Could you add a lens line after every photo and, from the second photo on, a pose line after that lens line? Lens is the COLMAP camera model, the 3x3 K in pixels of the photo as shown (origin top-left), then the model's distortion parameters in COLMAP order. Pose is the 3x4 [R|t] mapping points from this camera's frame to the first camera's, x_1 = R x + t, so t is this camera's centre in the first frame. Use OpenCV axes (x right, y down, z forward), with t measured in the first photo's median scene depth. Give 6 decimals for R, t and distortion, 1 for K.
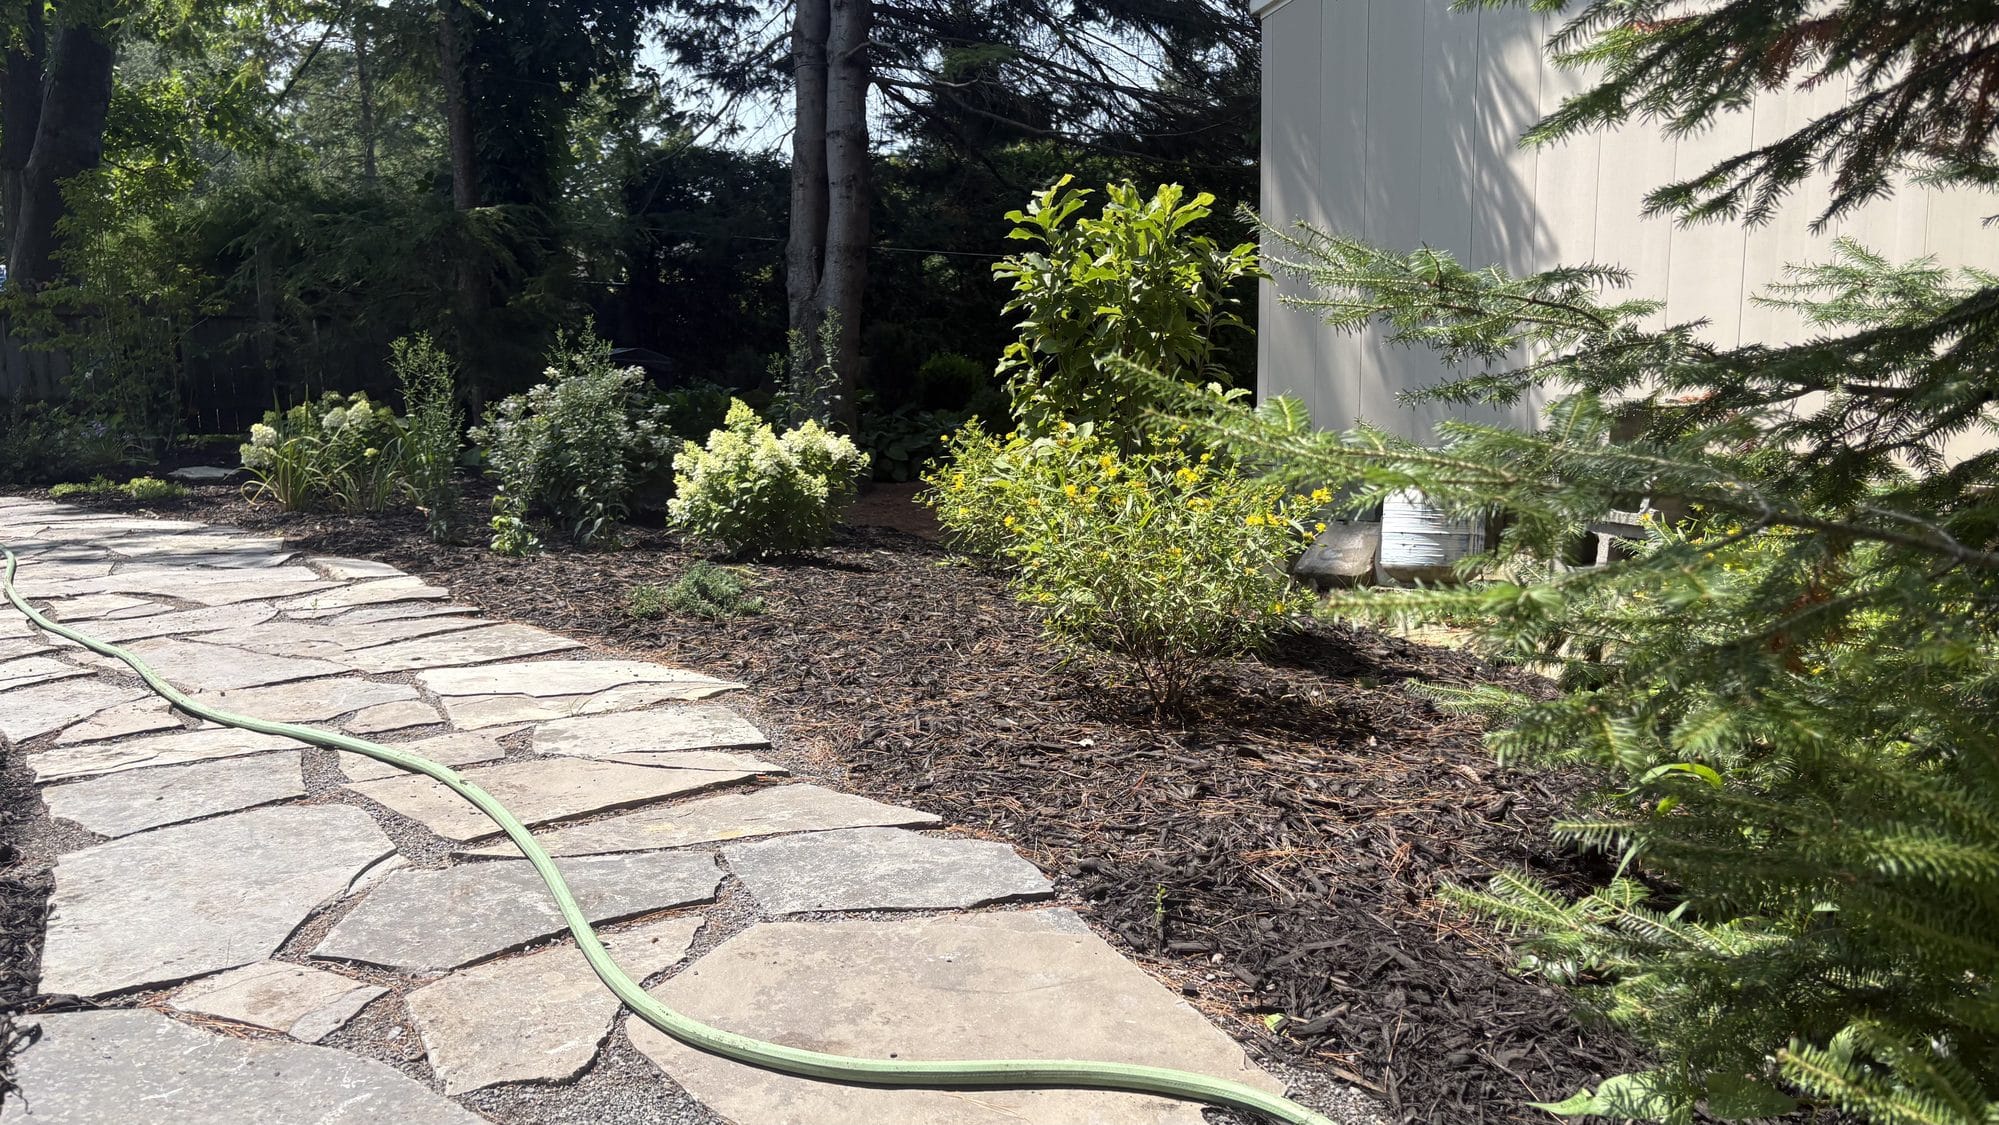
lens RADIAL K [[1508.9, 0, 1013.0], [0, 1508.9, 567.6], [0, 0, 1]] dist [0.045388, -0.036553]
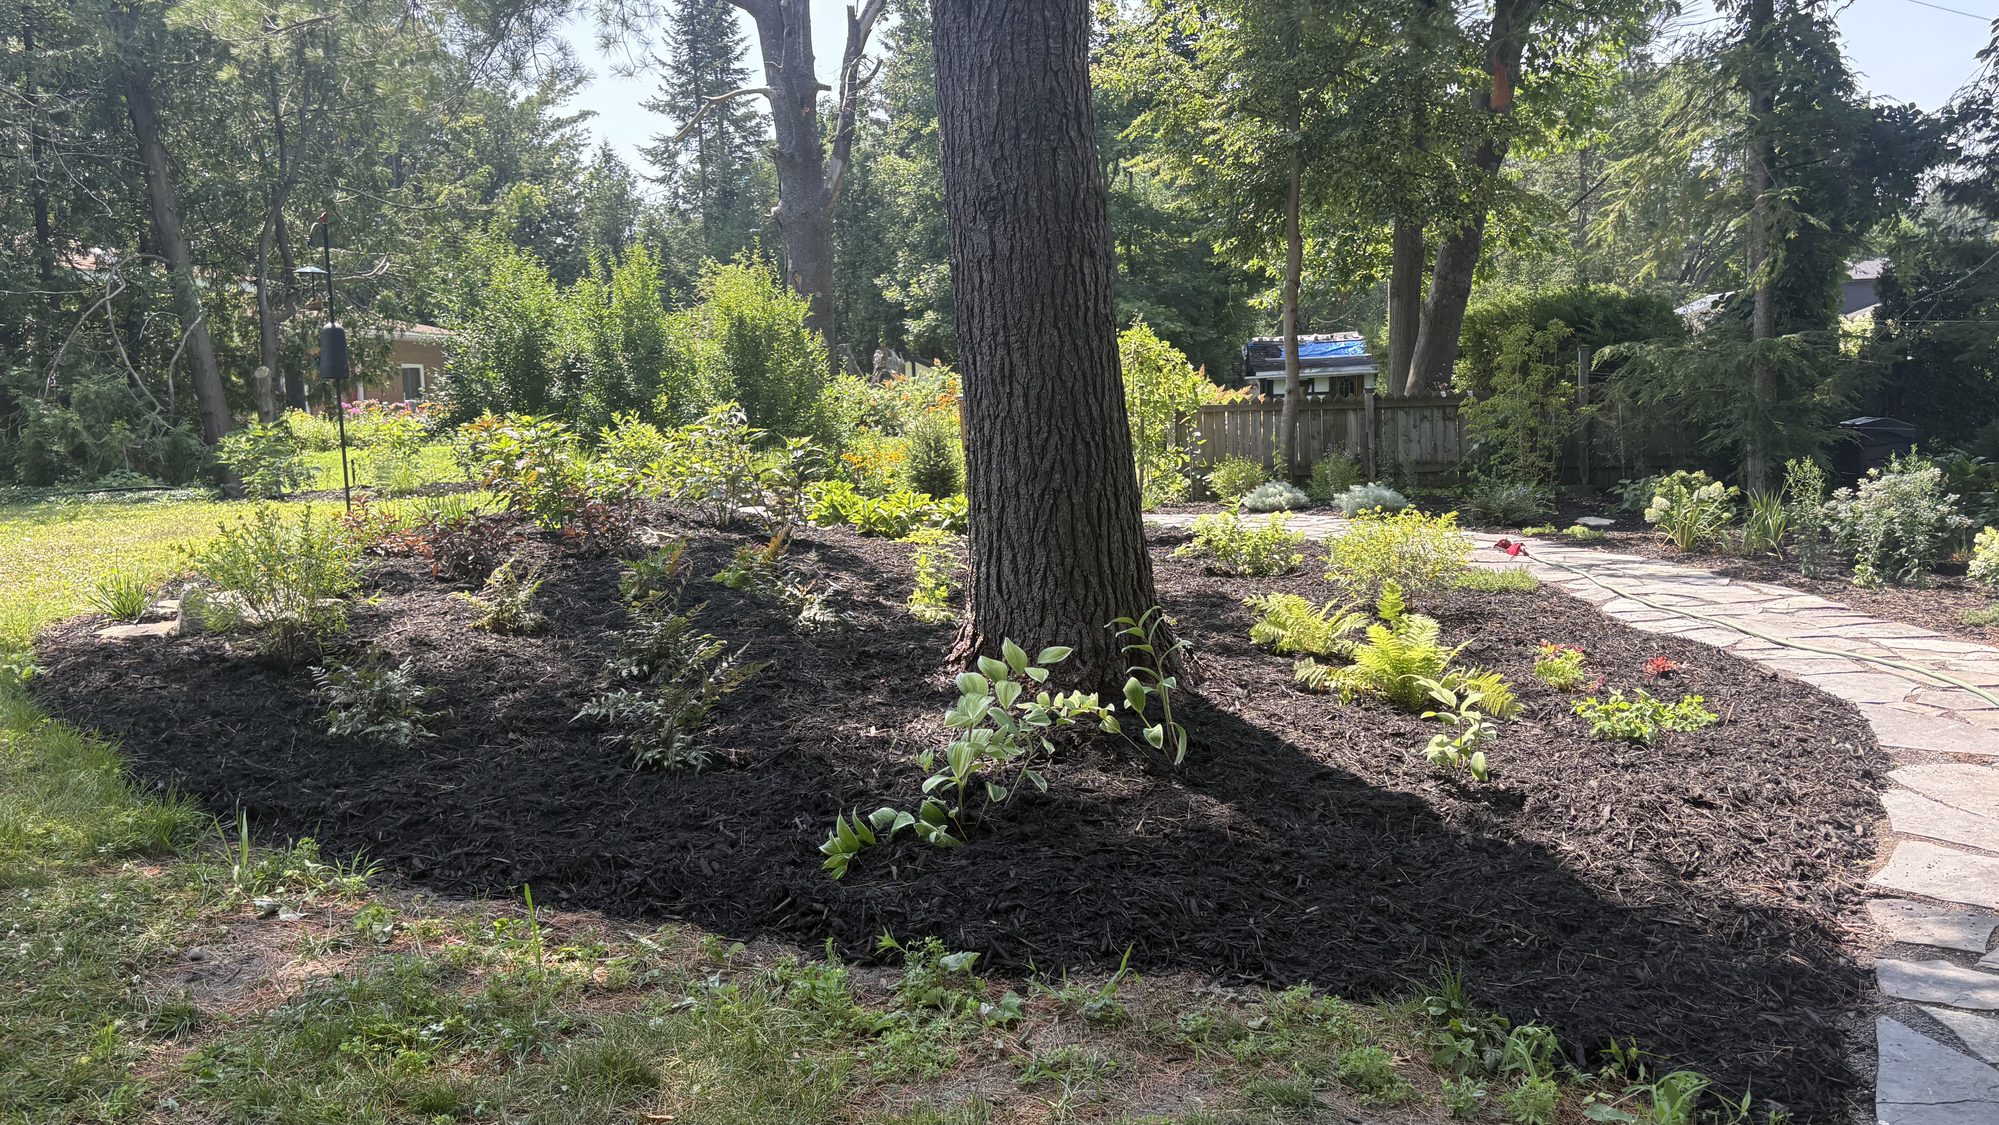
lens RADIAL K [[1508.9, 0, 1012.0], [0, 1508.9, 563.2], [0, 0, 1]] dist [0.045388, -0.036553]
pose [[0.753032, 0.052125, -0.655916, 0.067433], [-0.063276, 0.997974, 0.006663, 0.011362], [0.654935, 0.036486, 0.754804, -0.798967]]
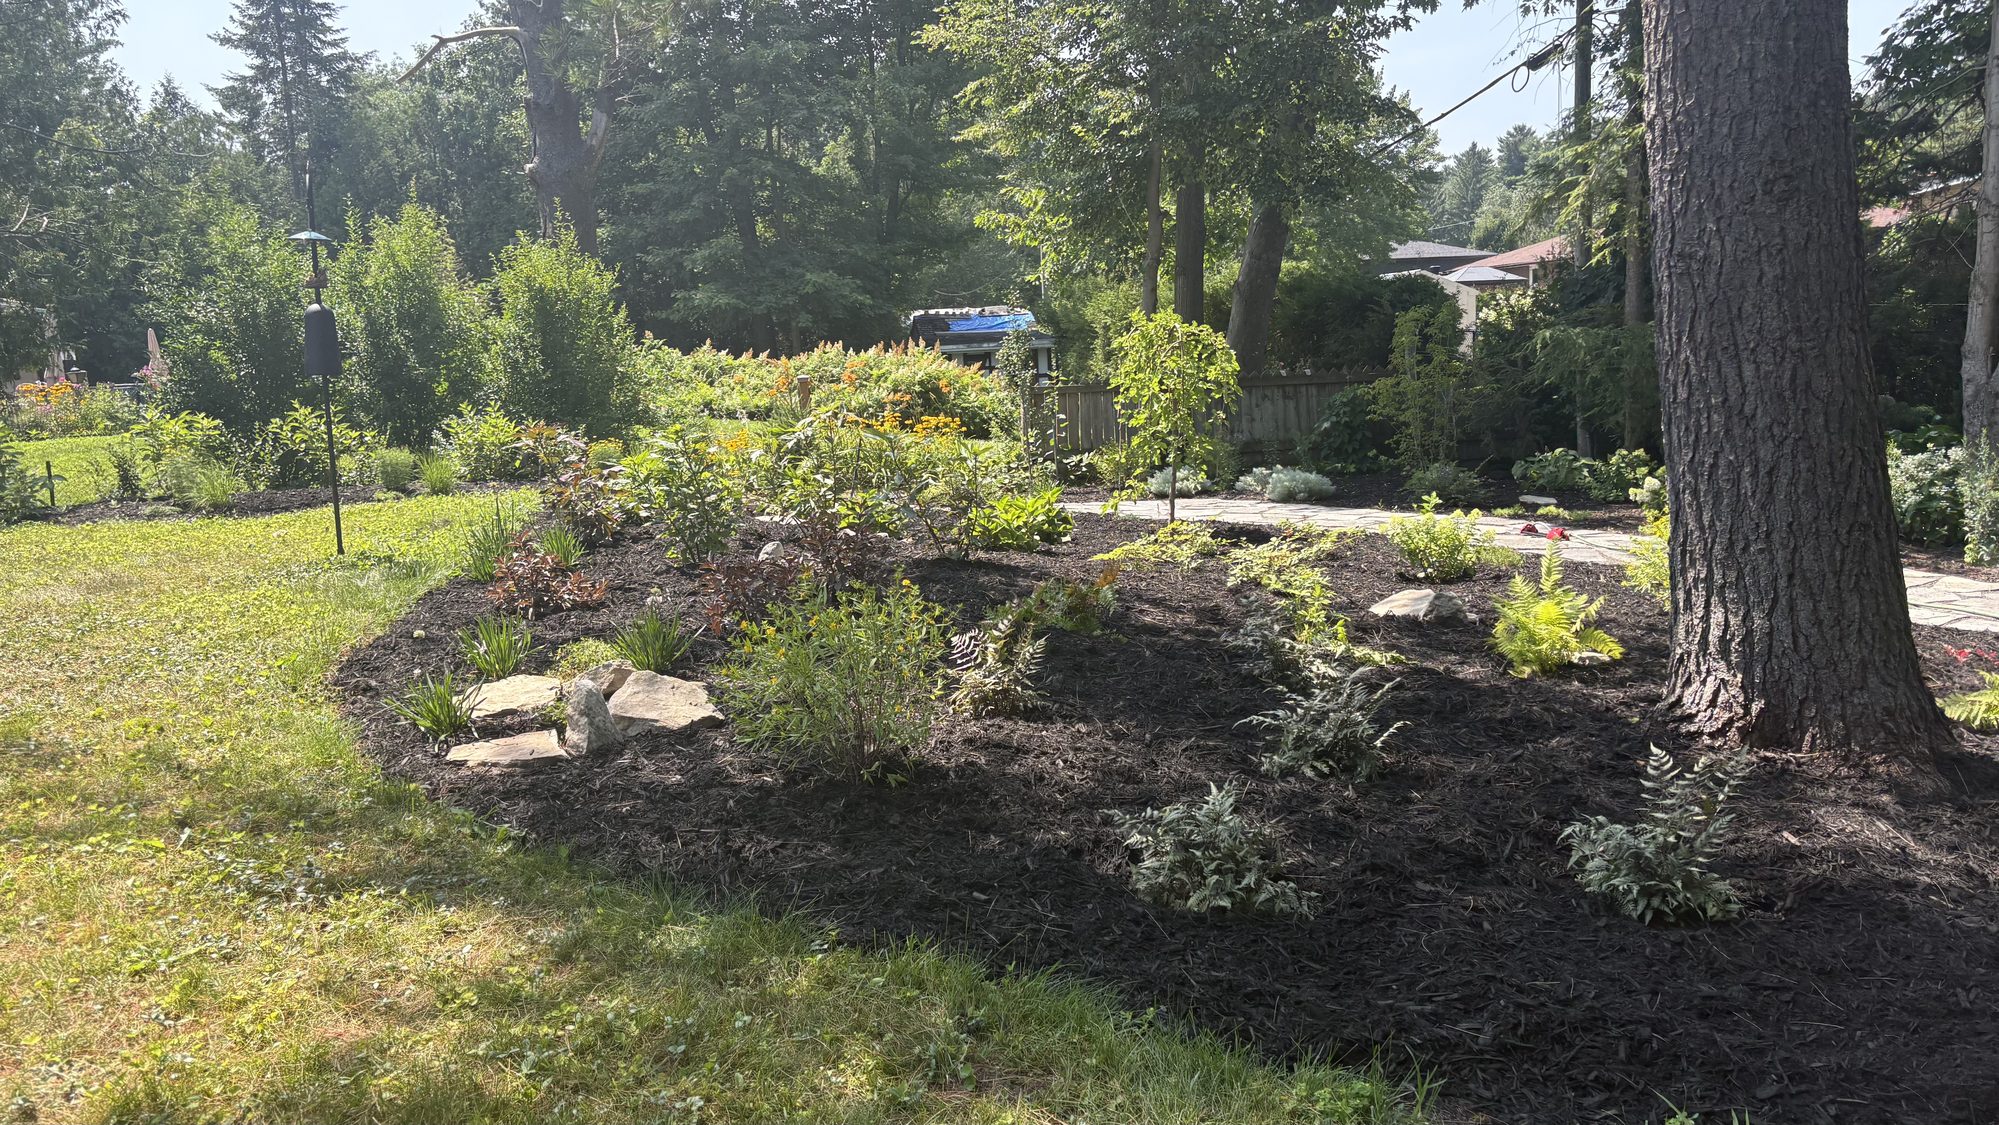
lens RADIAL K [[1508.9, 0, 994.5], [0, 1508.9, 549.9], [0, 0, 1]] dist [0.045388, -0.036553]
pose [[0.907313, 0.025370, -0.419690, -0.521003], [-0.025241, 0.999664, 0.005863, -0.006947], [0.419698, 0.005274, 0.907648, -0.962466]]
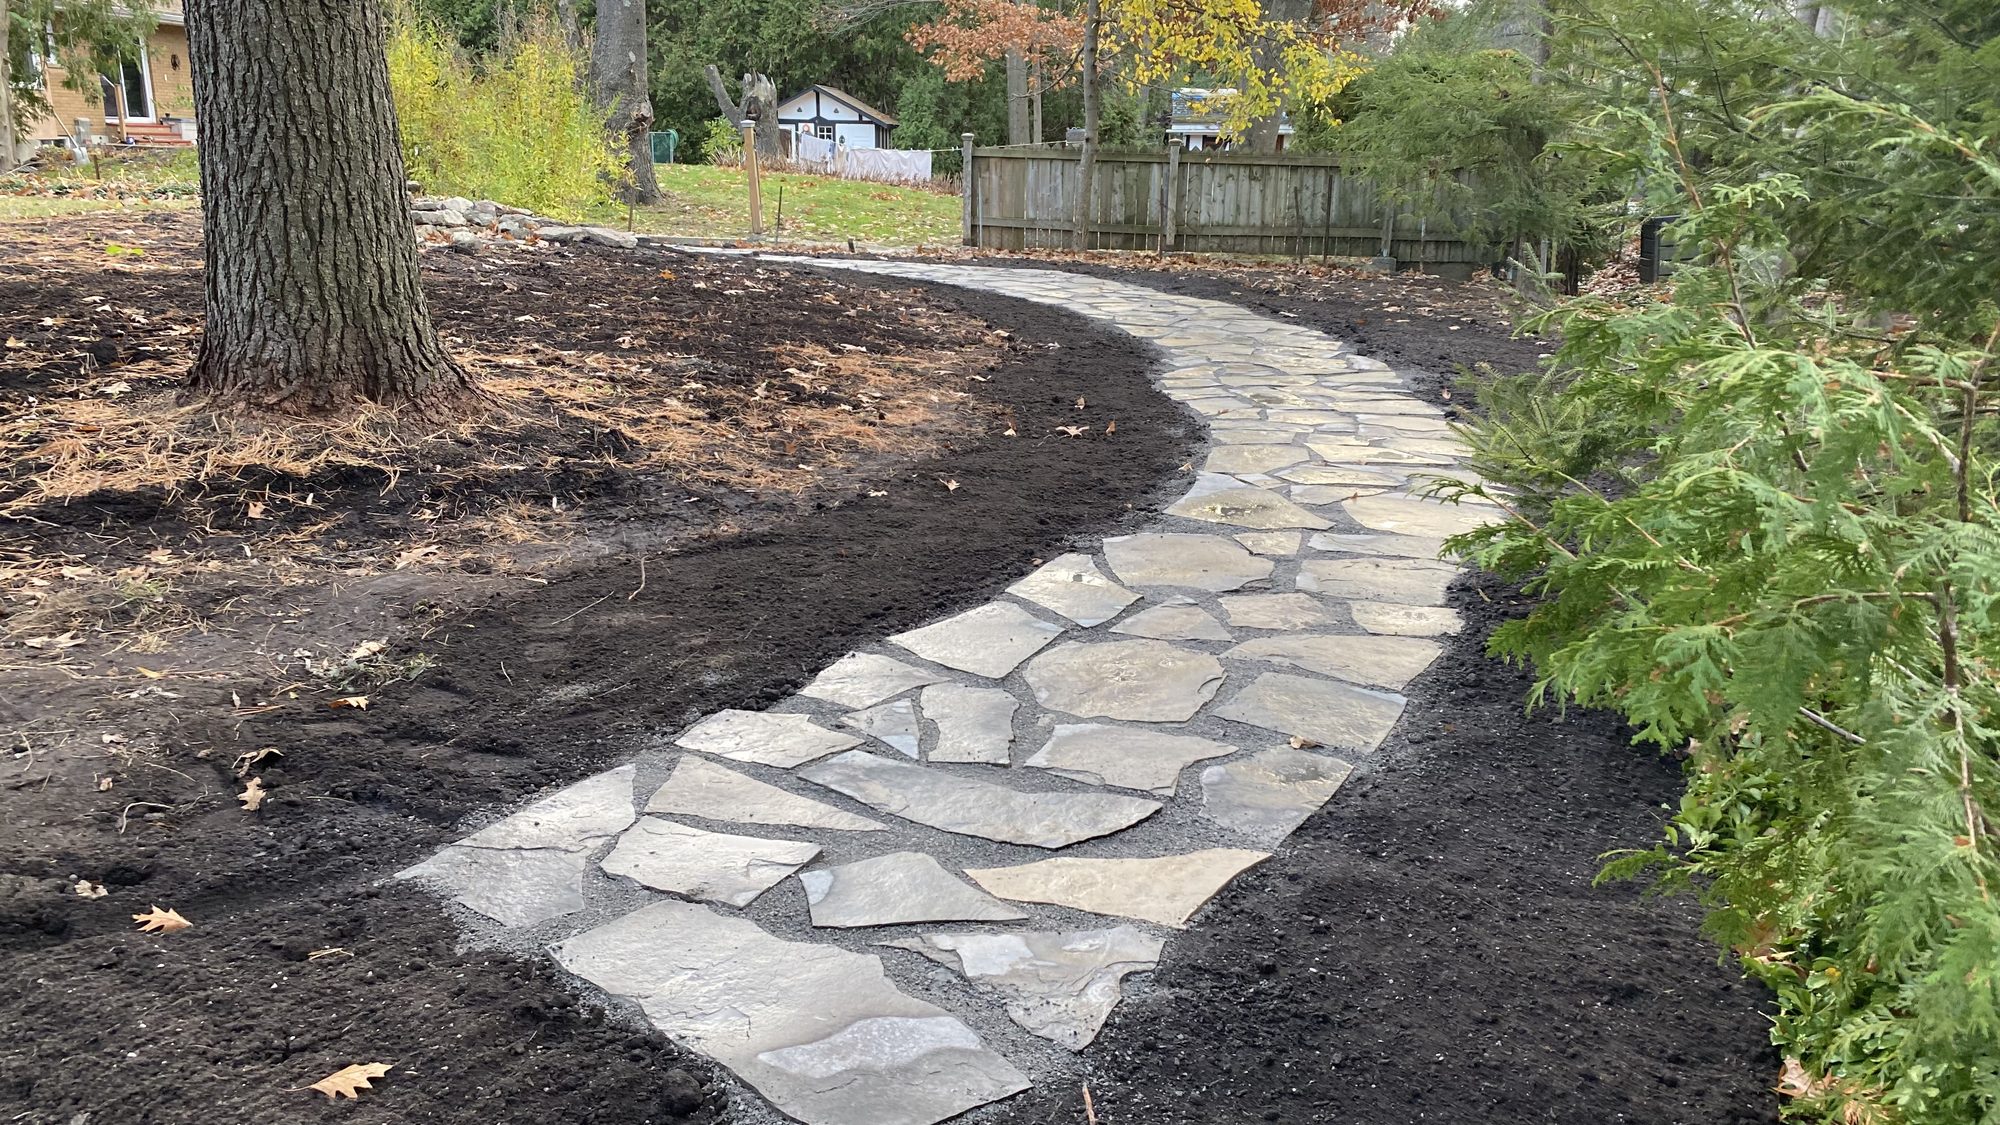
lens RADIAL K [[1509.6, 0, 1009.0], [0, 1509.6, 596.1], [0, 0, 1]] dist [0.045388, -0.036553]
pose [[0.755050, 0.207163, -0.622080, 0.331365], [-0.117199, 0.976136, 0.182819, -0.008847], [0.645108, -0.065130, 0.761311, -0.515412]]
